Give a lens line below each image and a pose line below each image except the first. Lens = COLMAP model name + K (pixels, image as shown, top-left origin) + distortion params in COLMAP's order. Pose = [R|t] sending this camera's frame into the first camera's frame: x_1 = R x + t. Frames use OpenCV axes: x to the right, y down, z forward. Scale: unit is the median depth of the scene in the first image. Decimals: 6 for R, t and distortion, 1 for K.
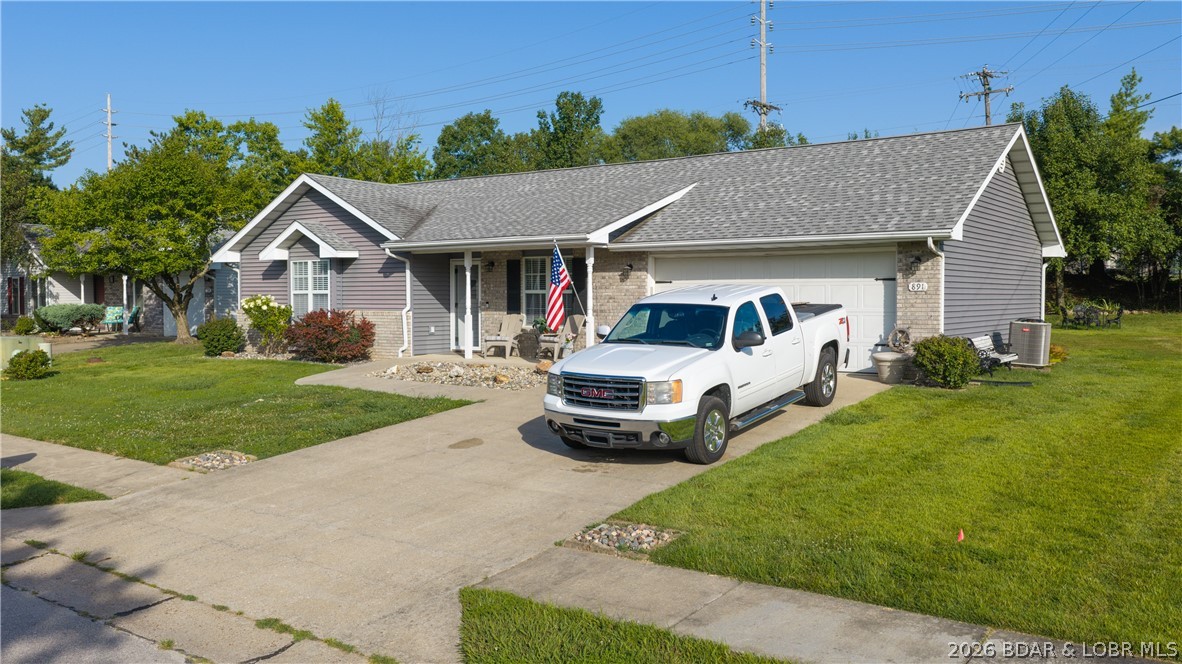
lens RADIAL K [[971.4, 0, 591.0], [0, 971.4, 332.0], [0, 0, 1]] dist [0.002781, 0.005280]
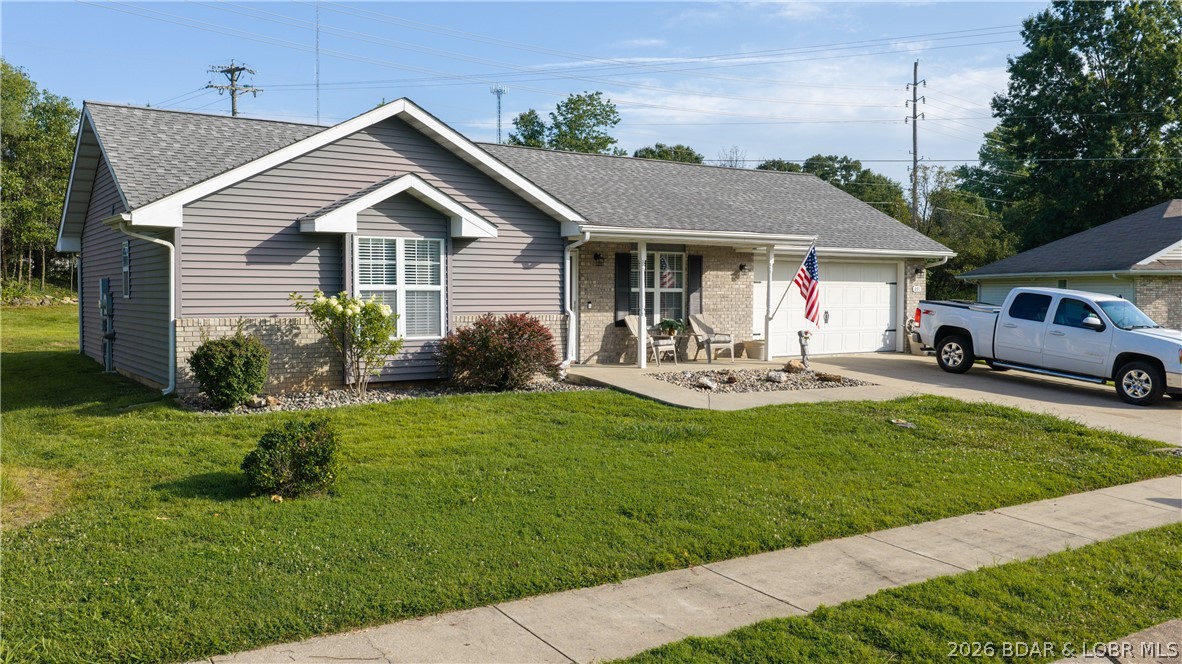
lens RADIAL K [[971.4, 0, 591.0], [0, 971.4, 332.0], [0, 0, 1]] dist [0.002781, 0.005280]
pose [[0.353490, -0.033807, 0.934827, -0.937044], [0.035417, 0.999114, 0.022739, -0.025406], [-0.934768, 0.025071, 0.354374, 0.743132]]
